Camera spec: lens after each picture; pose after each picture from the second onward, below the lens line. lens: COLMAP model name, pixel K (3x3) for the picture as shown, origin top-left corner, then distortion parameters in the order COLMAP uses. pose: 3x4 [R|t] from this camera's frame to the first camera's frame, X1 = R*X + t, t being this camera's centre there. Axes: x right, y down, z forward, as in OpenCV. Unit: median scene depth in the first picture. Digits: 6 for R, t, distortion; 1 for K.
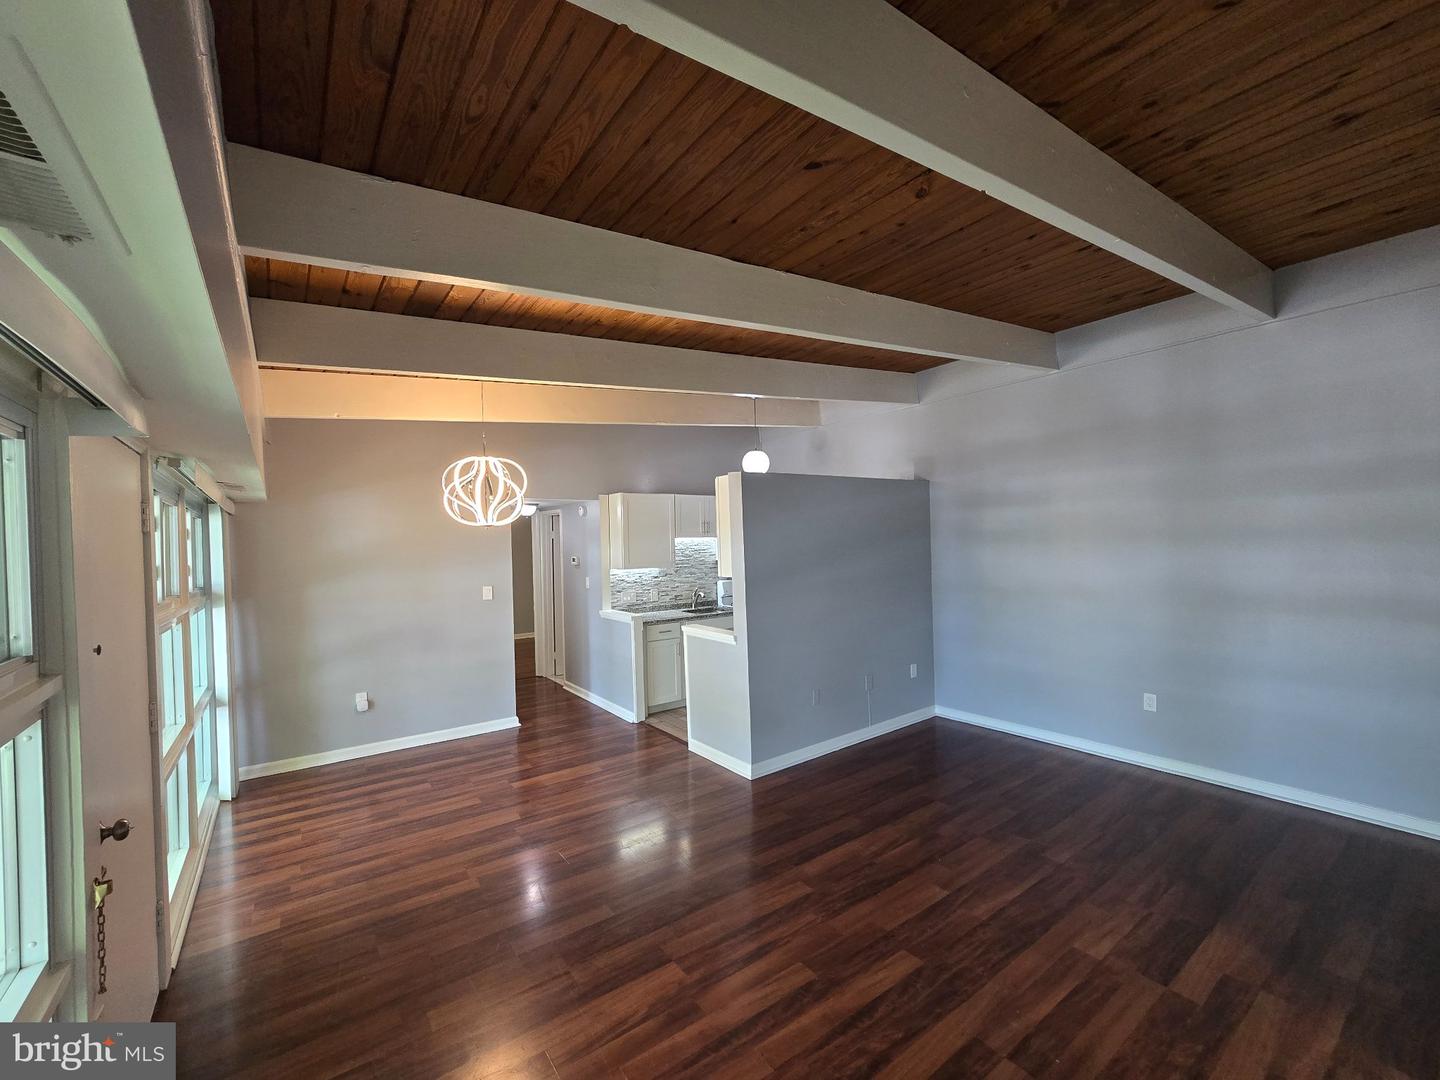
lens RADIAL K [[593.4, 0, 711.9], [0, 593.4, 554.4], [0, 0, 1]] dist [0.003395, 0.001118]
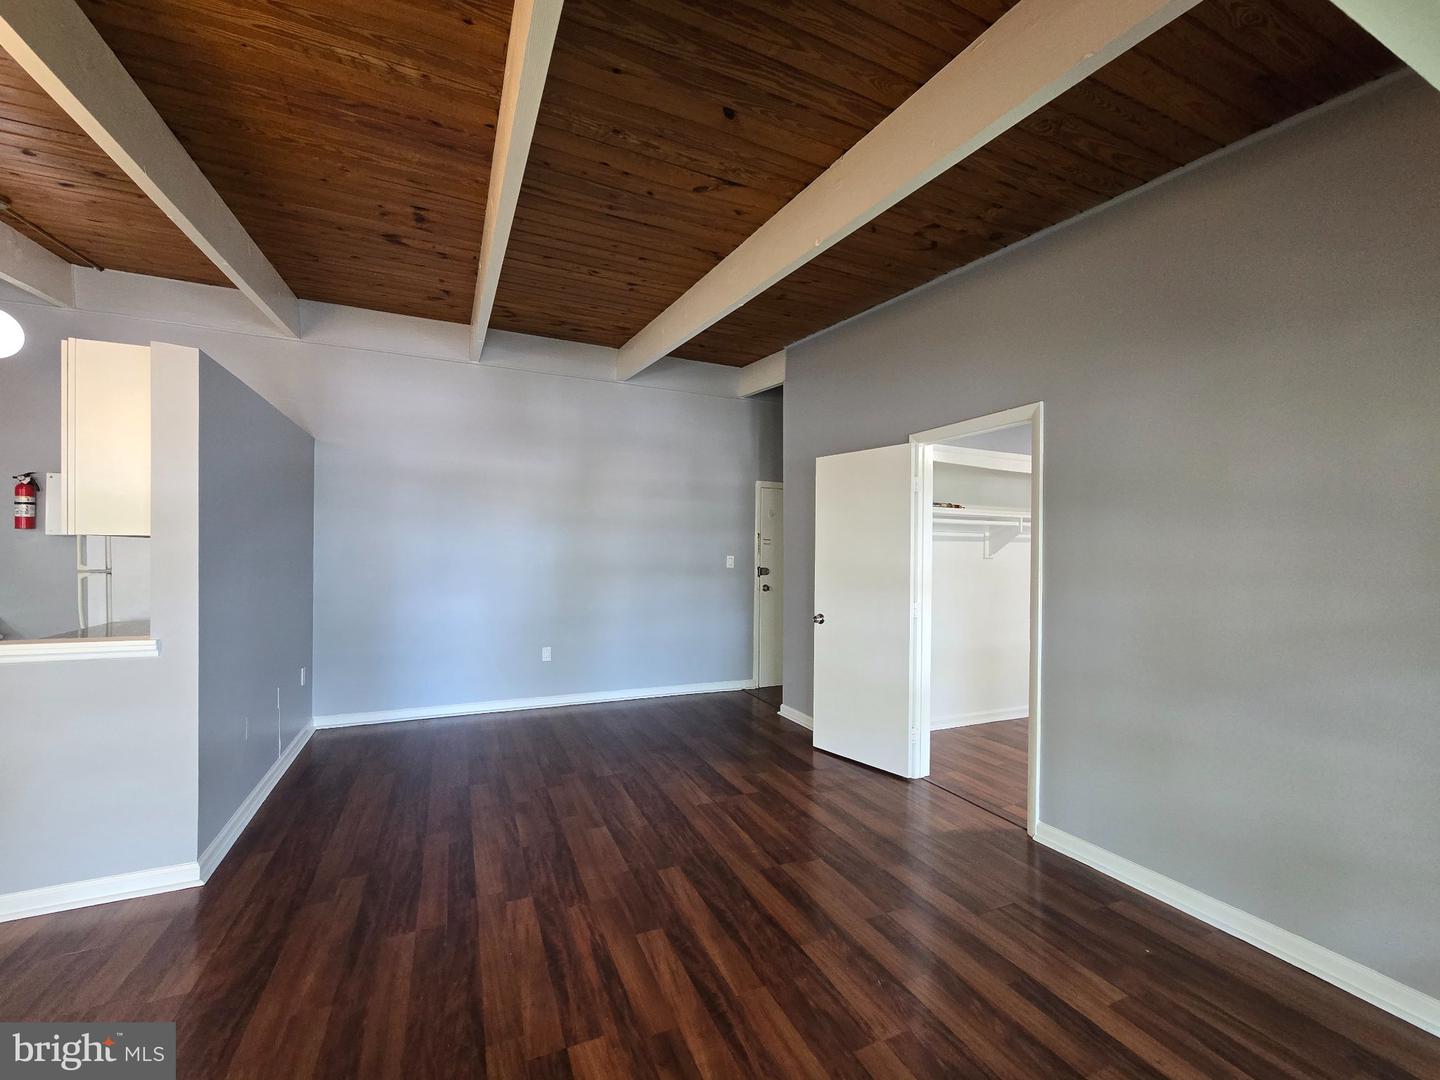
lens RADIAL K [[593.4, 0, 720.1], [0, 593.4, 552.5], [0, 0, 1]] dist [0.003395, 0.001118]
pose [[0.207018, 0.027515, 0.977950, -0.685819], [0.004714, 0.999565, -0.029121, 0.126673], [-0.978326, 0.010638, 0.206799, 0.649239]]
